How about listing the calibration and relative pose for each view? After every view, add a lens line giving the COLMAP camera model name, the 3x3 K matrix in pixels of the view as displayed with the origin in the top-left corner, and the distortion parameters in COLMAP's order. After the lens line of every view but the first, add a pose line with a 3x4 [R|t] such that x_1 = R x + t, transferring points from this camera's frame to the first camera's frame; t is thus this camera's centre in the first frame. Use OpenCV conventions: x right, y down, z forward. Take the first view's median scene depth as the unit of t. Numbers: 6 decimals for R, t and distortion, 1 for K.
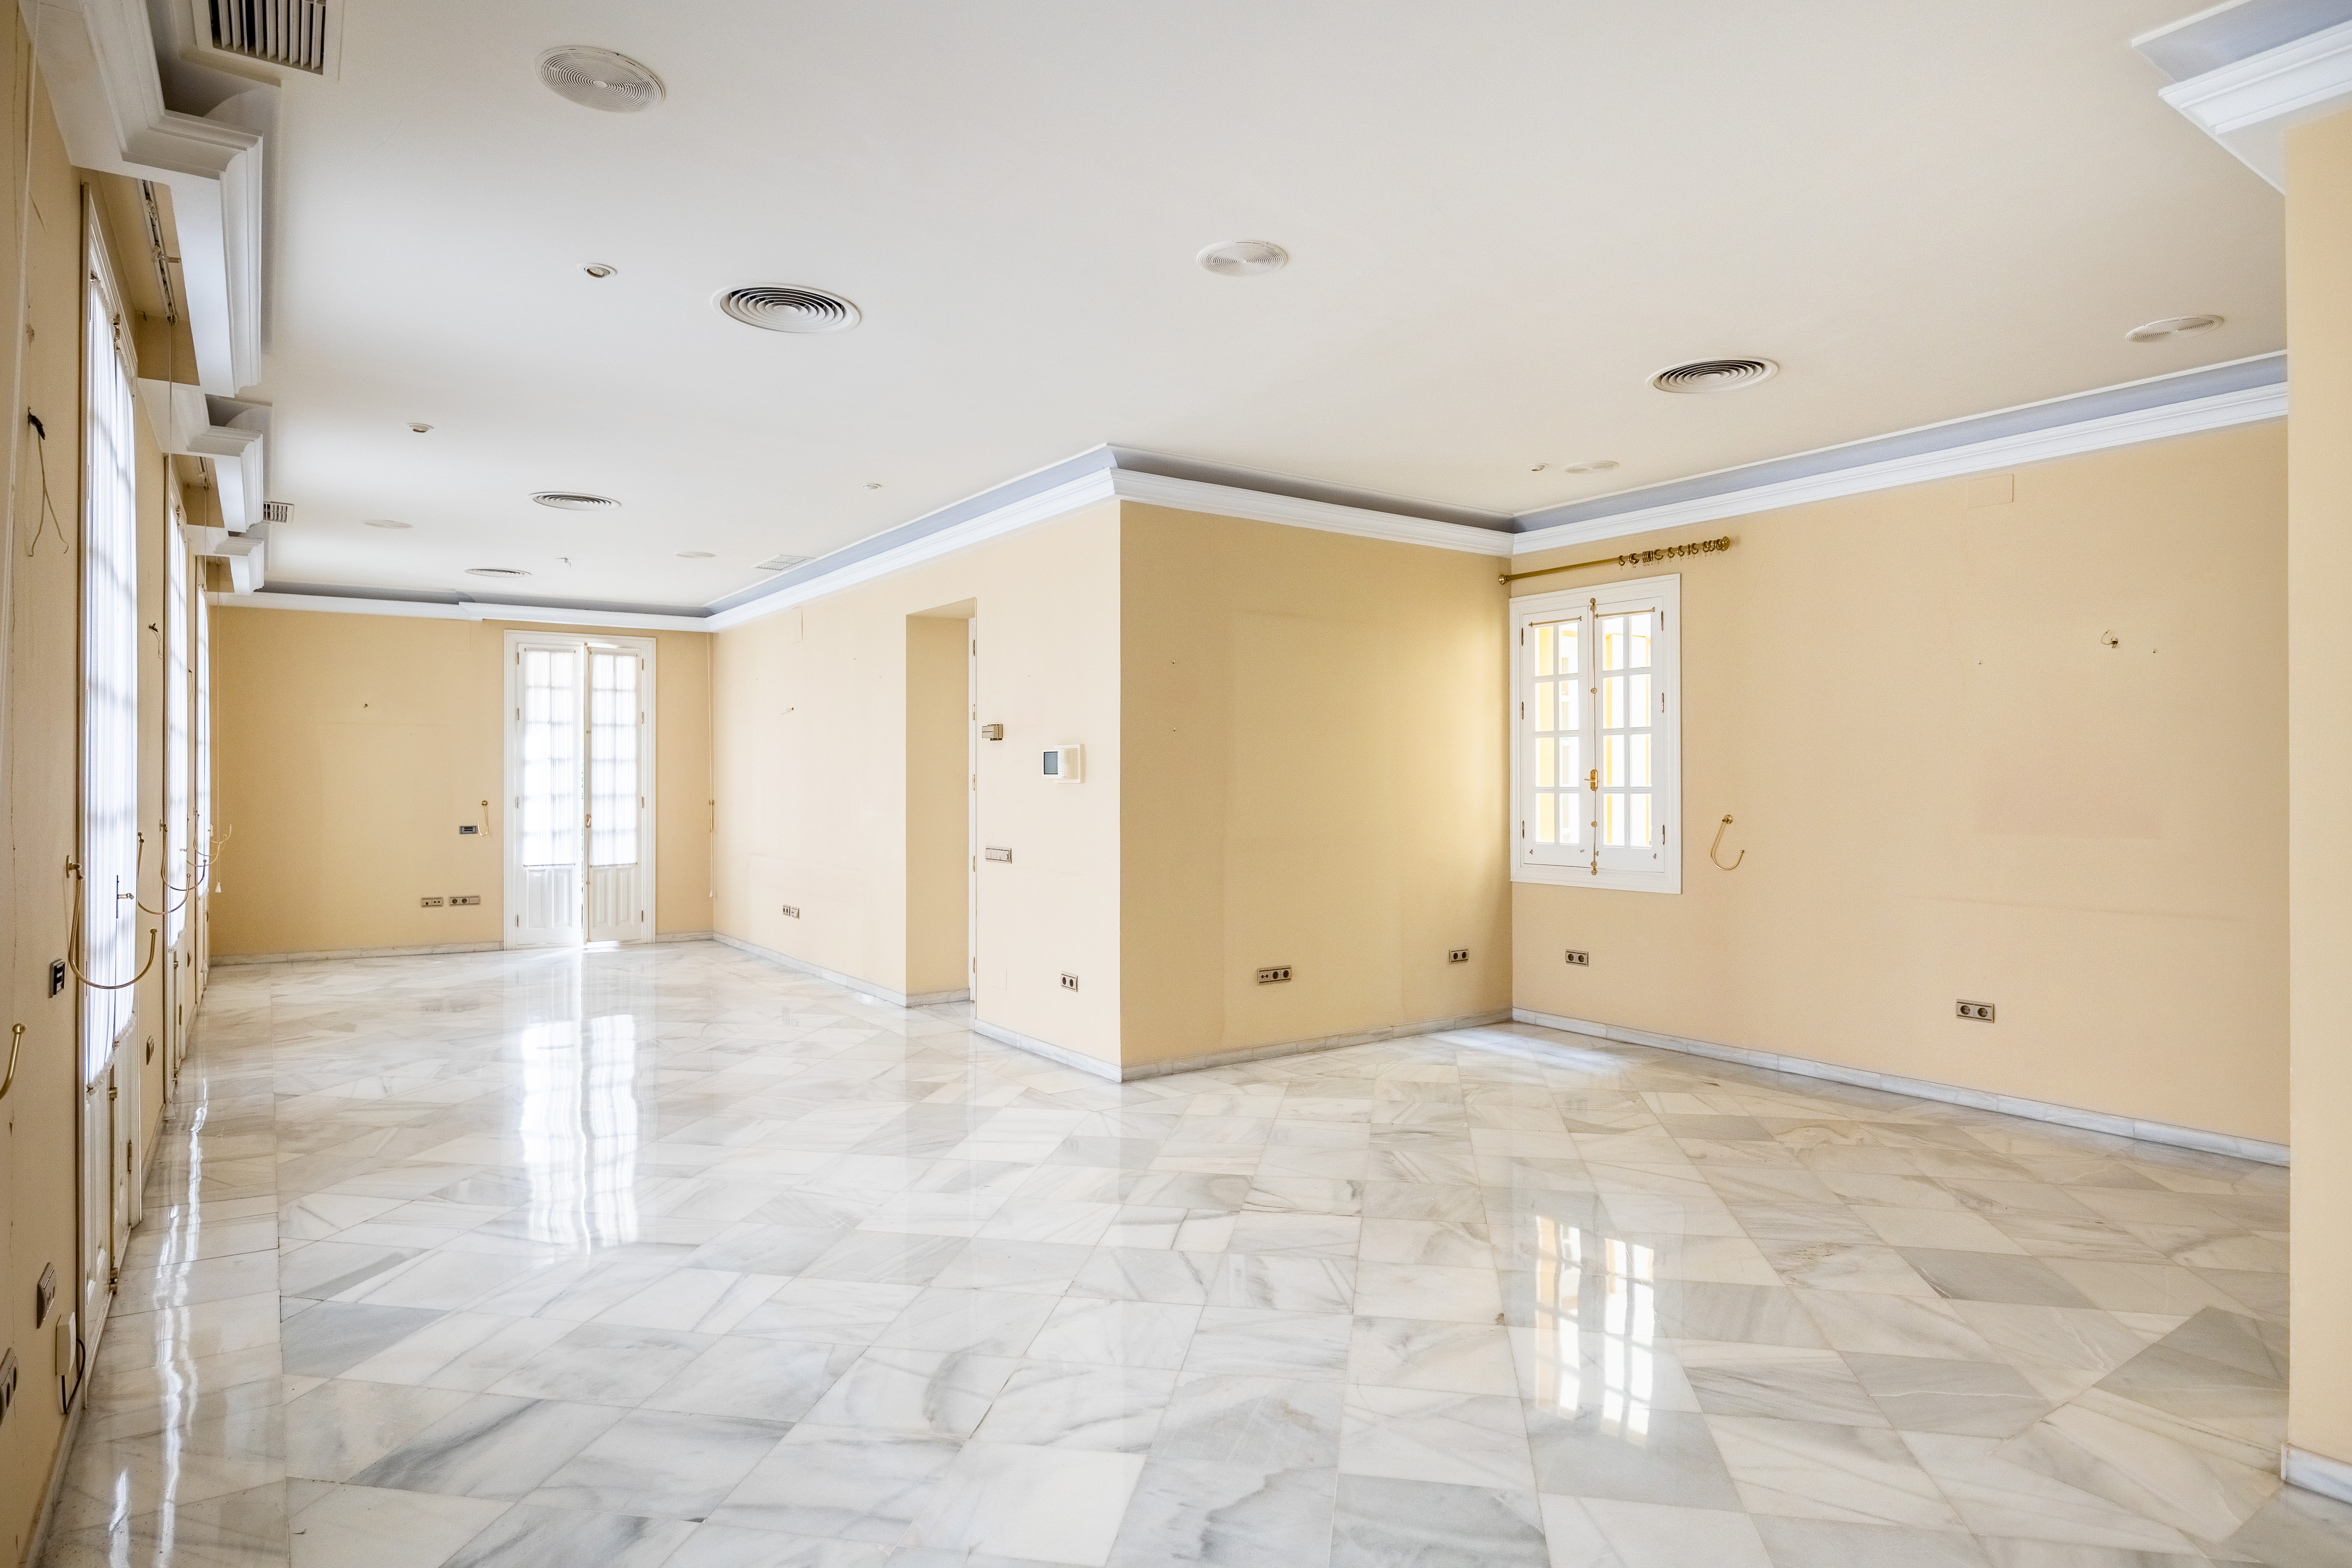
lens RADIAL K [[1320.3, 0, 1183.2], [0, 1320.3, 780.7], [0, 0, 1]] dist [-0.004797, -0.000654]
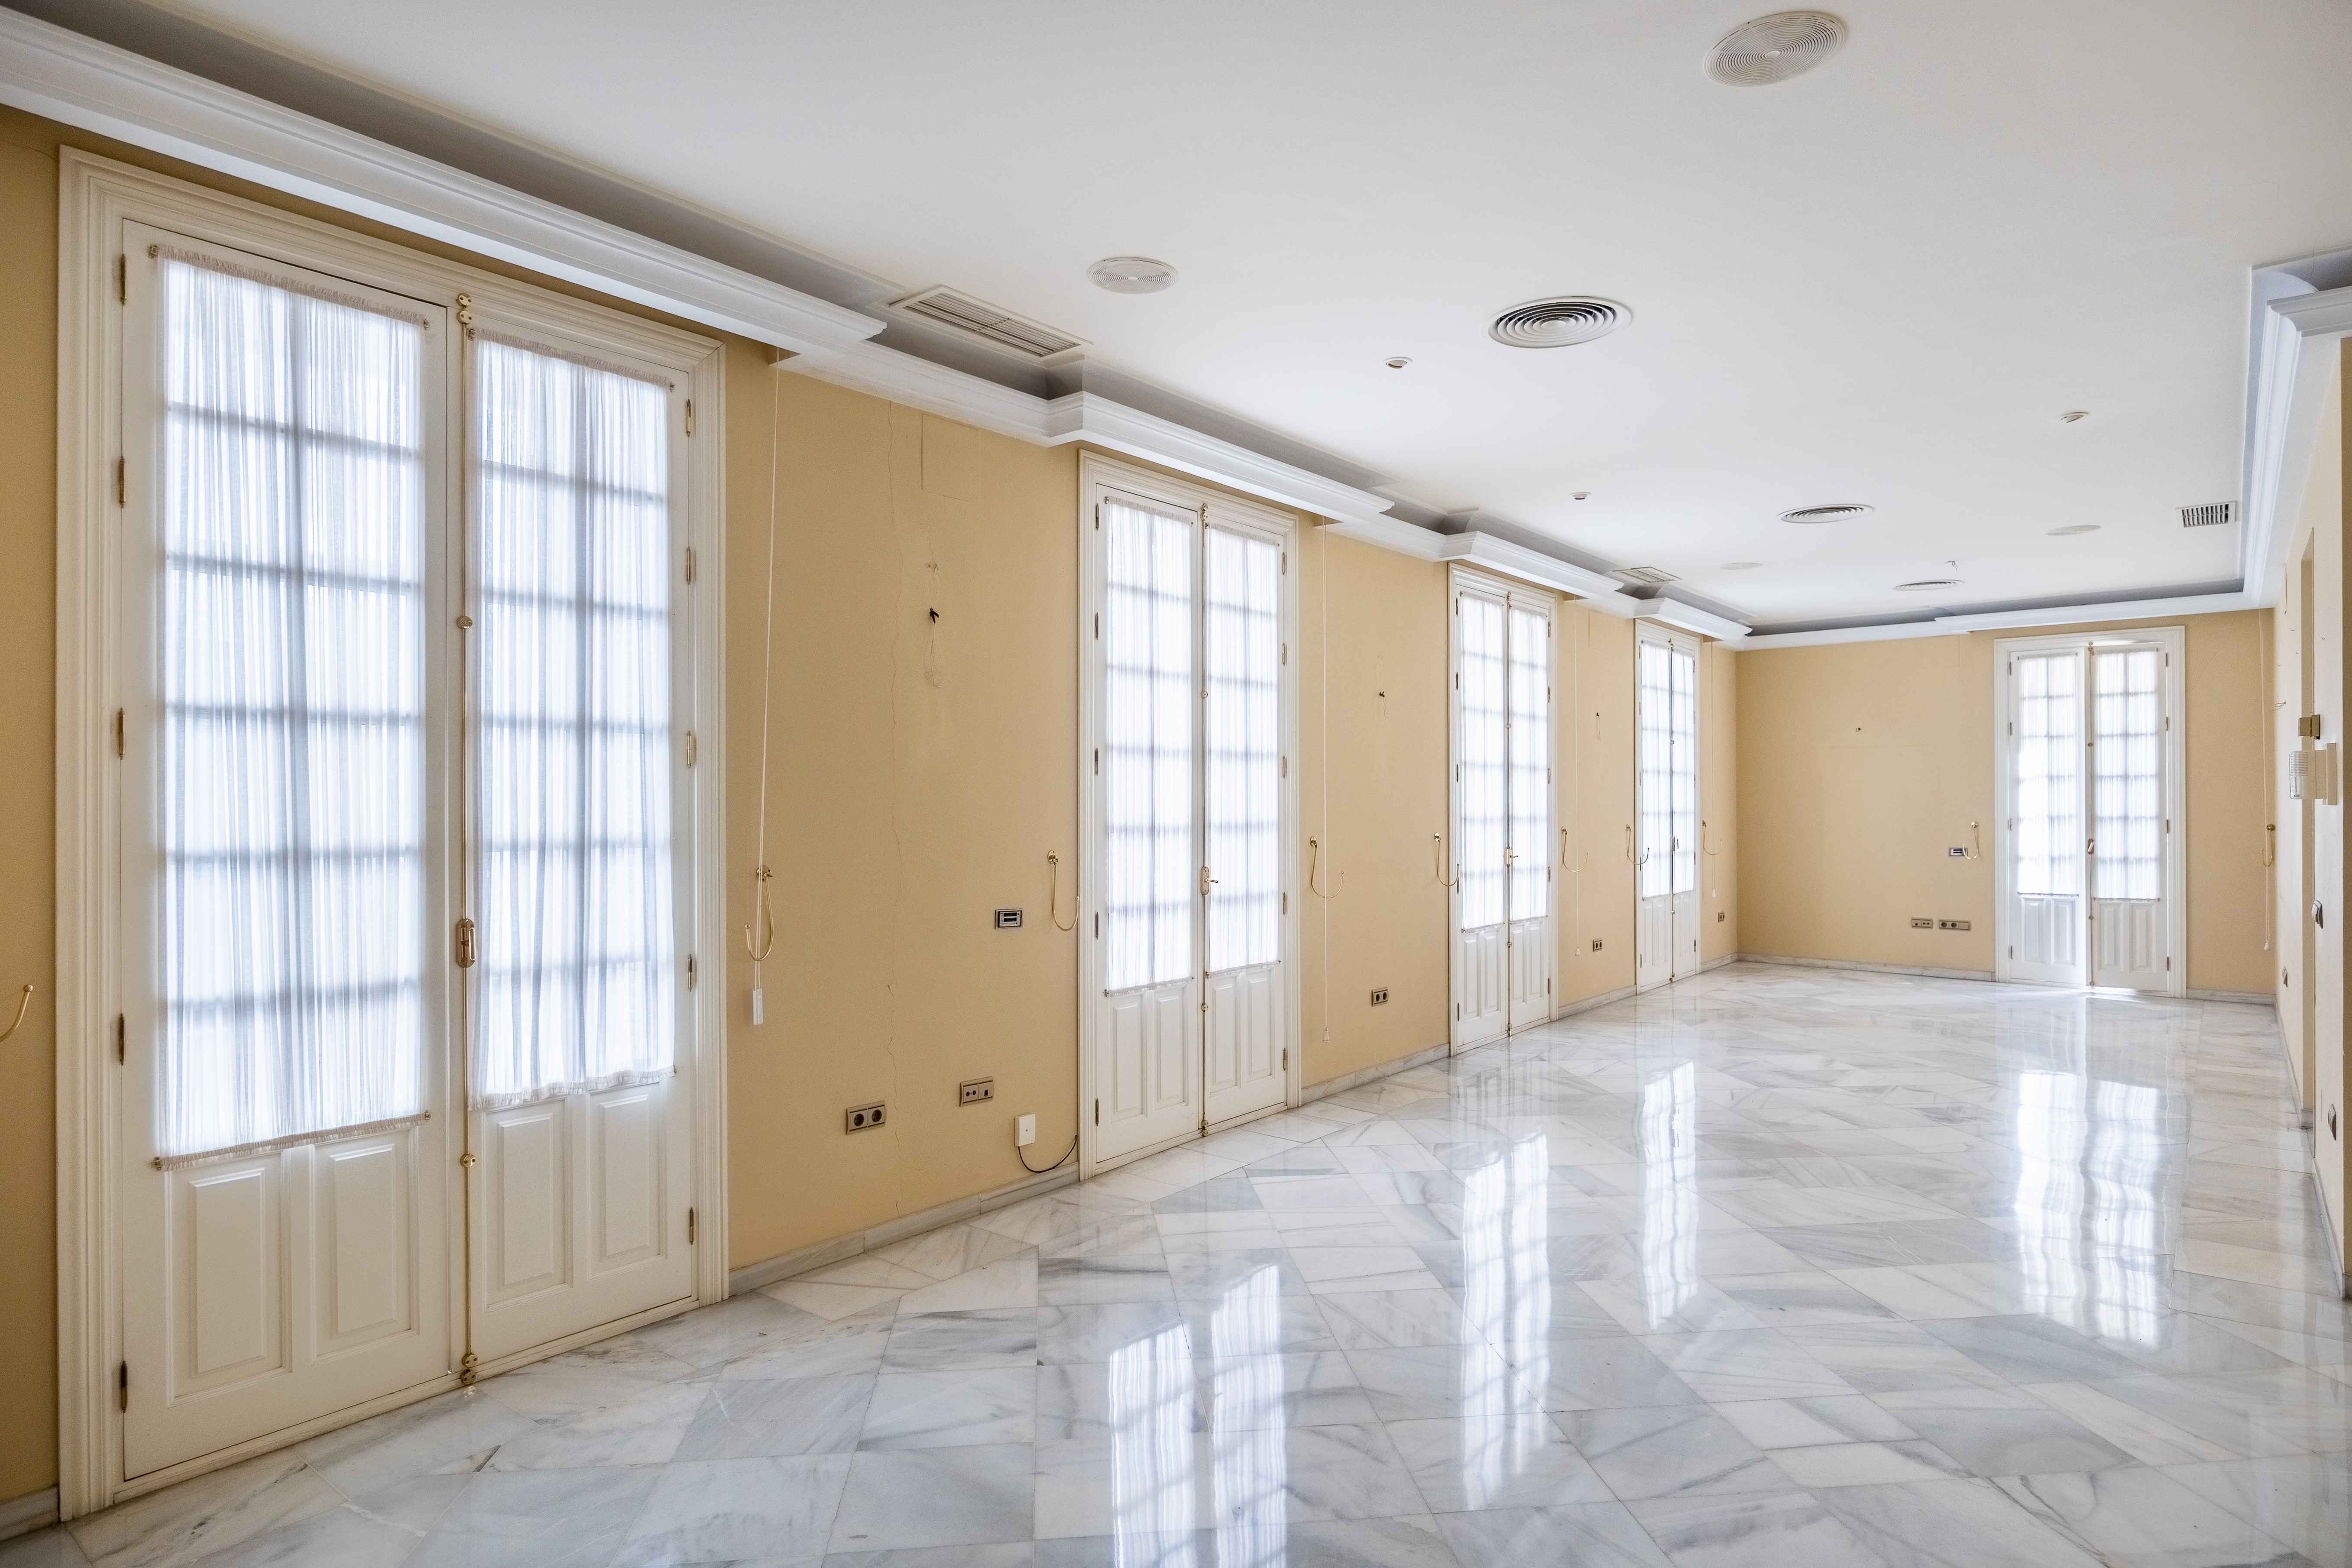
lens RADIAL K [[1320.2, 0, 1177.3], [0, 1320.2, 803.8], [0, 0, 1]] dist [-0.004797, -0.000654]
pose [[0.265788, -0.000186, -0.964031, 0.230292], [0.004275, 0.999990, 0.000985, -0.001461], [0.964022, -0.004383, 0.265787, 0.188900]]
